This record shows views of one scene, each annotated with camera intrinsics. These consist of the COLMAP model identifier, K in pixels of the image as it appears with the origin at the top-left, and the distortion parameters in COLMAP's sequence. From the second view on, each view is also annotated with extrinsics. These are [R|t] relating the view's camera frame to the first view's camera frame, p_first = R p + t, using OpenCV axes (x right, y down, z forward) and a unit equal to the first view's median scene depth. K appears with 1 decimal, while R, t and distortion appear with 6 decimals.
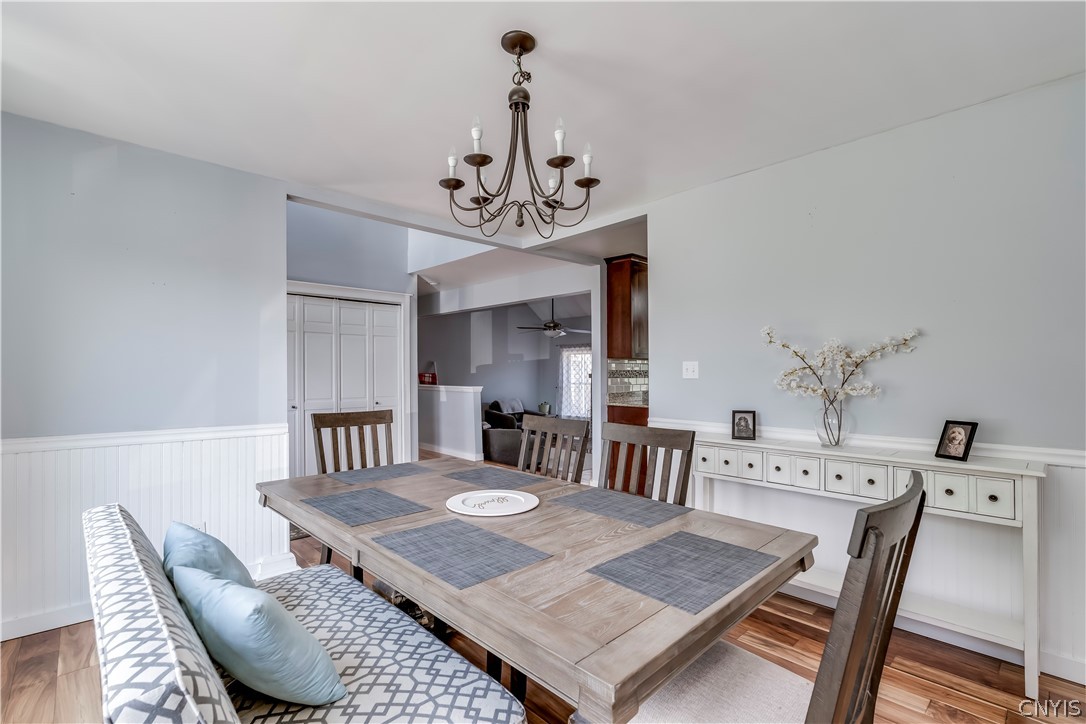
lens RADIAL K [[501.2, 0, 546.1], [0, 501.2, 380.5], [0, 0, 1]] dist [0.000422, -0.000102]
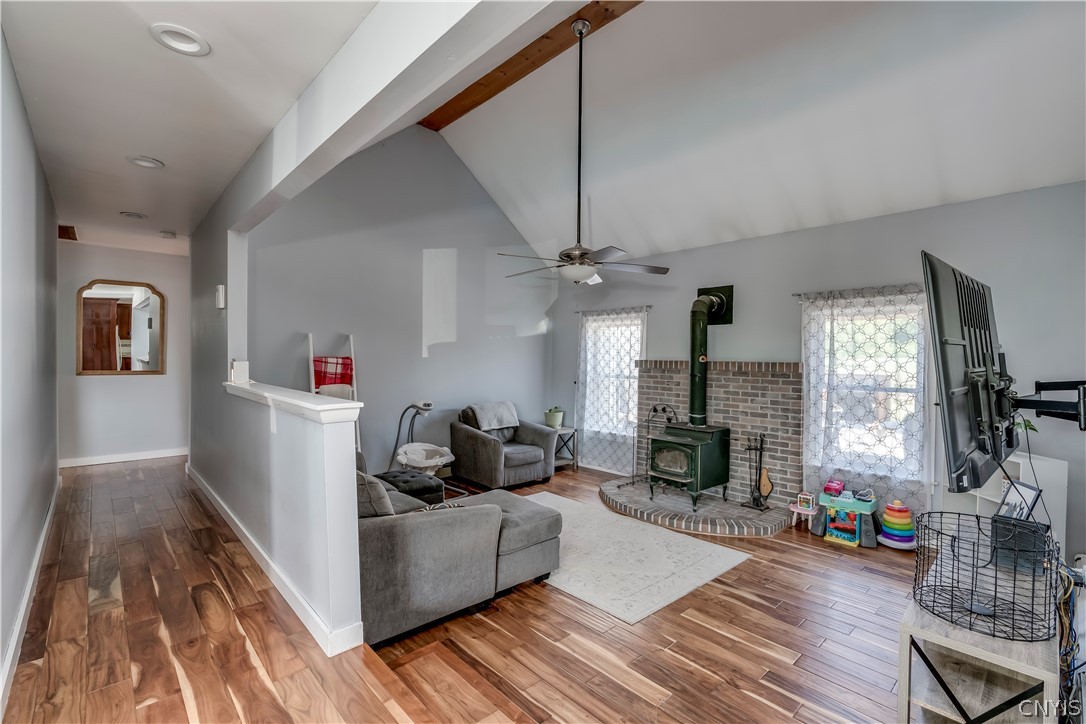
lens RADIAL K [[493.8, 0, 531.9], [0, 493.8, 370.7], [0, 0, 1]] dist [-0.001950, -0.000159]
pose [[0.999277, 0.009897, -0.036715, -0.011344], [-0.009499, 0.999894, 0.011008, -0.007534], [0.036820, -0.010651, 0.999265, 0.508179]]
